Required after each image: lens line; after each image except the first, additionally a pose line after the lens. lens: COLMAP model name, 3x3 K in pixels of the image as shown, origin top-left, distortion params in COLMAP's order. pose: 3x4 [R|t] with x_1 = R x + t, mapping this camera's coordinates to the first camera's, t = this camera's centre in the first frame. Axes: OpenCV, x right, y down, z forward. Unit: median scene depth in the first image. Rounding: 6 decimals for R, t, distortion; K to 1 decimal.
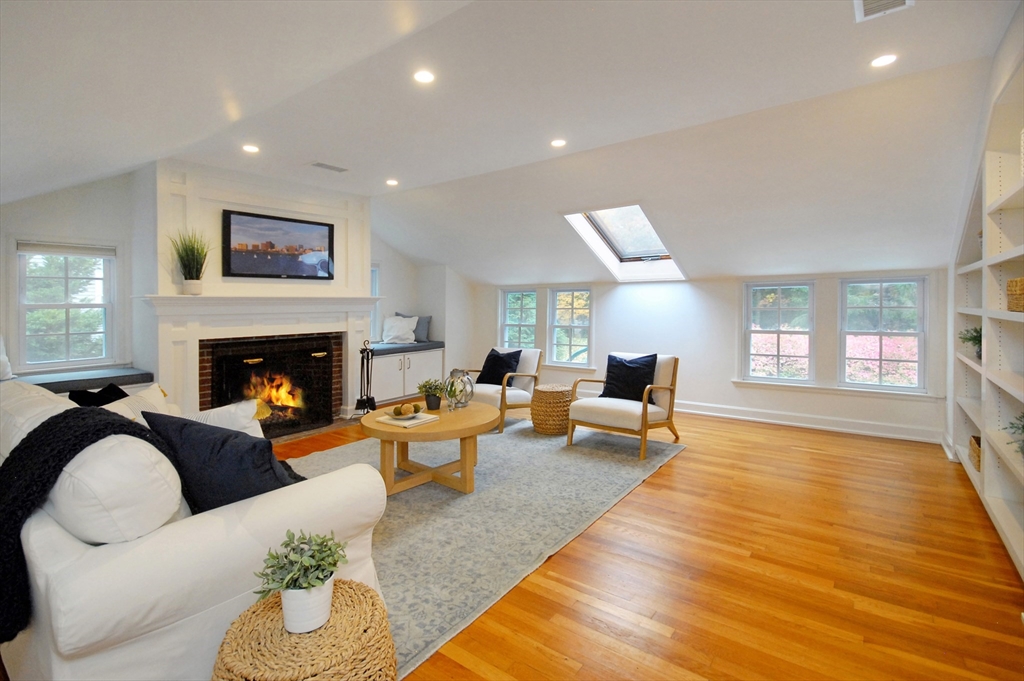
lens RADIAL K [[449.0, 0, 511.1], [0, 449.0, 303.2], [0, 0, 1]] dist [-0.000947, -0.000094]
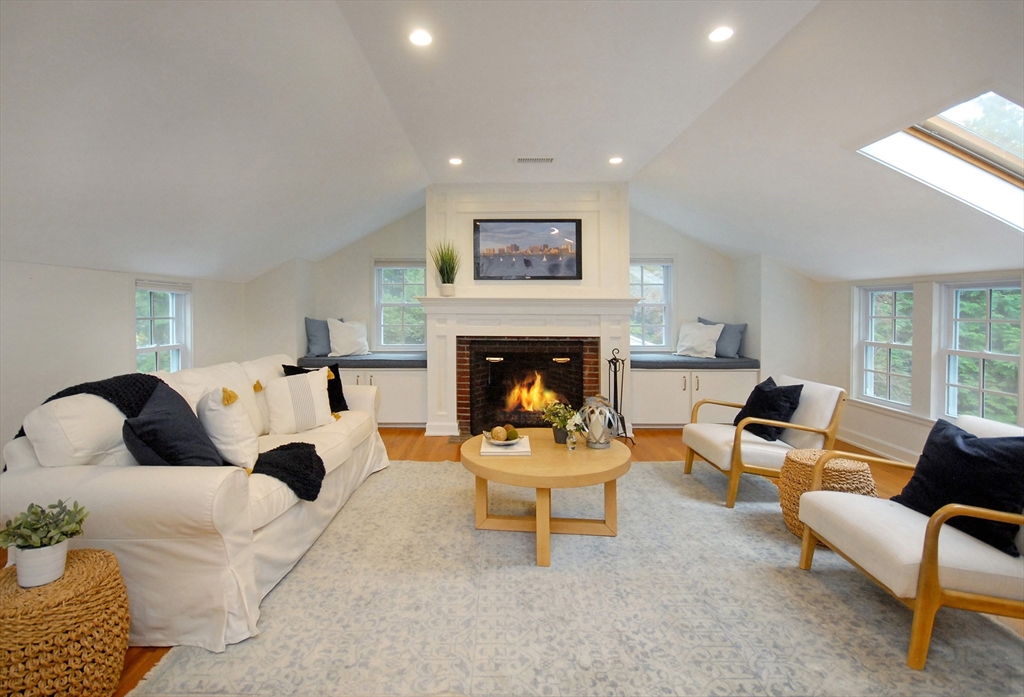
lens RADIAL K [[488.3, 0, 510.0], [0, 488.3, 297.5], [0, 0, 1]] dist [-0.000289, -0.000017]
pose [[0.617327, -0.001750, -0.786705, 0.352046], [-0.010193, 0.999896, -0.010222, -0.004726], [0.786641, 0.014329, 0.617245, 0.323052]]
